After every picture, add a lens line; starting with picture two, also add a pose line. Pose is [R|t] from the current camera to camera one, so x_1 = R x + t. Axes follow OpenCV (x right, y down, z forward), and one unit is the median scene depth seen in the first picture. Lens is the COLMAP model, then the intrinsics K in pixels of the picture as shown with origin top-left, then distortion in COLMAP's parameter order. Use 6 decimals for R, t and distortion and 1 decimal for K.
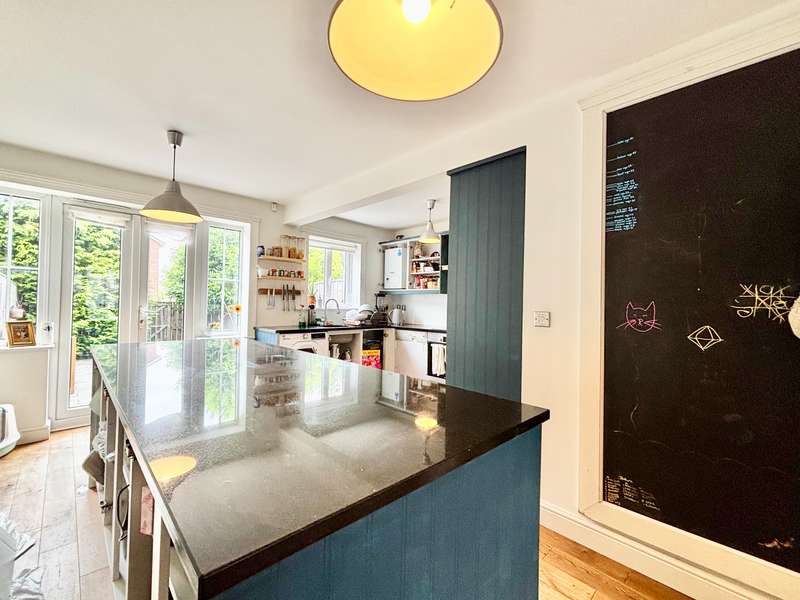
lens RADIAL K [[324.0, 0, 400.4], [0, 324.0, 298.9], [0, 0, 1]] dist [-0.000142, -0.000001]
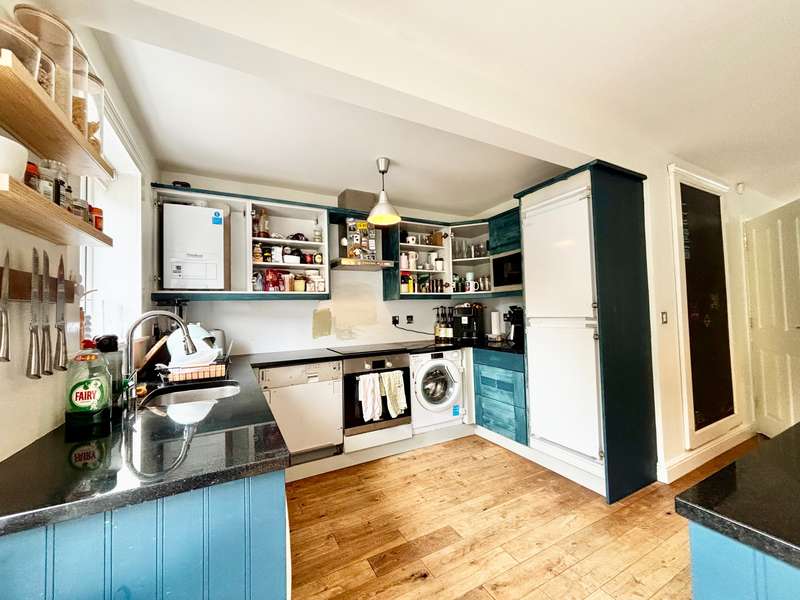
lens RADIAL K [[319.1, 0, 397.9], [0, 319.1, 299.4], [0, 0, 1]] dist [0.000932, 0.000144]
pose [[0.312932, 0.003982, 0.949767, -0.409578], [0.018327, 0.999780, -0.010230, -0.006109], [-0.949599, 0.020607, 0.312790, 0.604768]]
